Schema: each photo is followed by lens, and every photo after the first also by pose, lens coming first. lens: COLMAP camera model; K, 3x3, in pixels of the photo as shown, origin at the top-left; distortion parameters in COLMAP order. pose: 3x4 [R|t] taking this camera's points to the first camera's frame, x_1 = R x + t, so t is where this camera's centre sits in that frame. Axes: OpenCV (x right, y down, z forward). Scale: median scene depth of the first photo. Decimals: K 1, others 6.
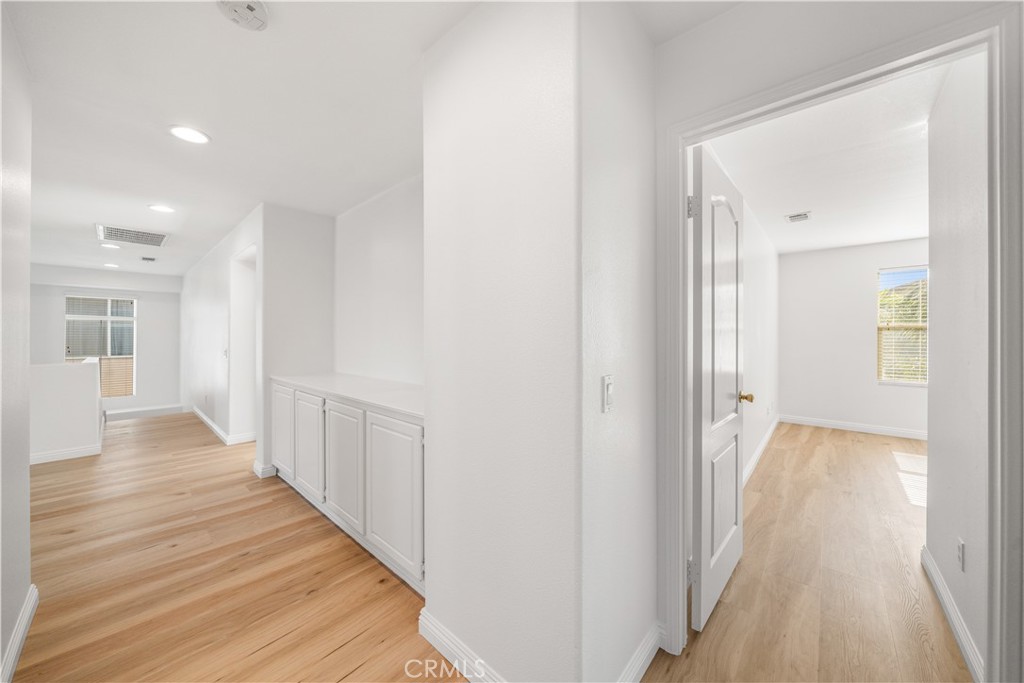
lens RADIAL K [[351.0, 0, 509.9], [0, 351.0, 339.6], [0, 0, 1]] dist [-0.005354, -0.000166]
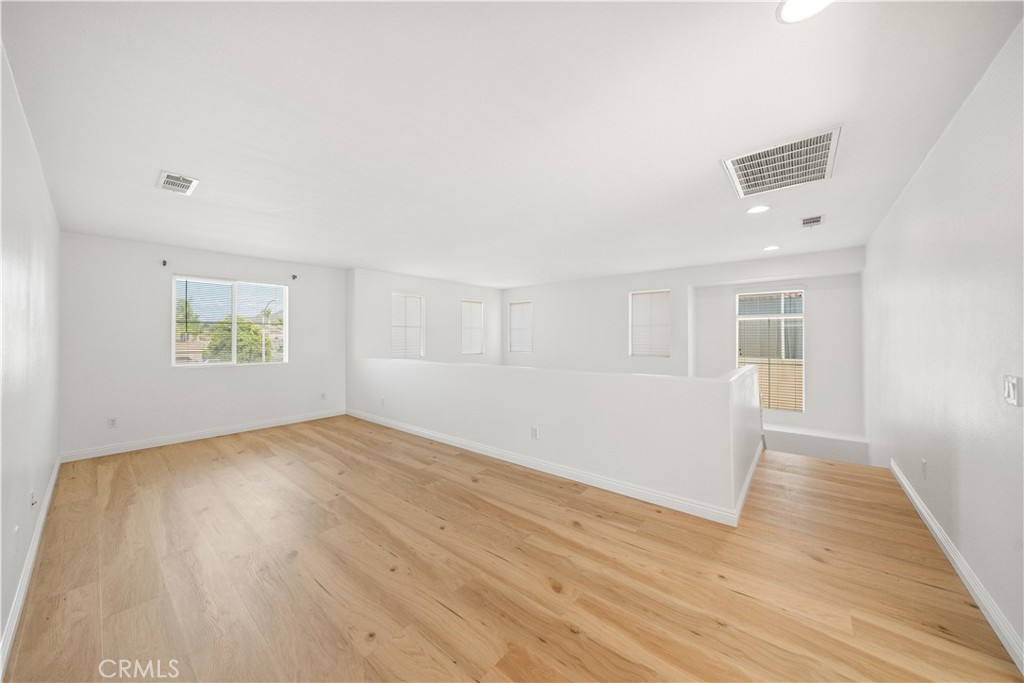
lens RADIAL K [[351.0, 0, 512.4], [0, 351.0, 337.3], [0, 0, 1]] dist [-0.005354, -0.000166]
pose [[0.023770, -0.010754, -0.999660, -0.302227], [0.008057, 0.999912, -0.010565, -0.005374], [0.999685, -0.007803, 0.023854, 0.322858]]
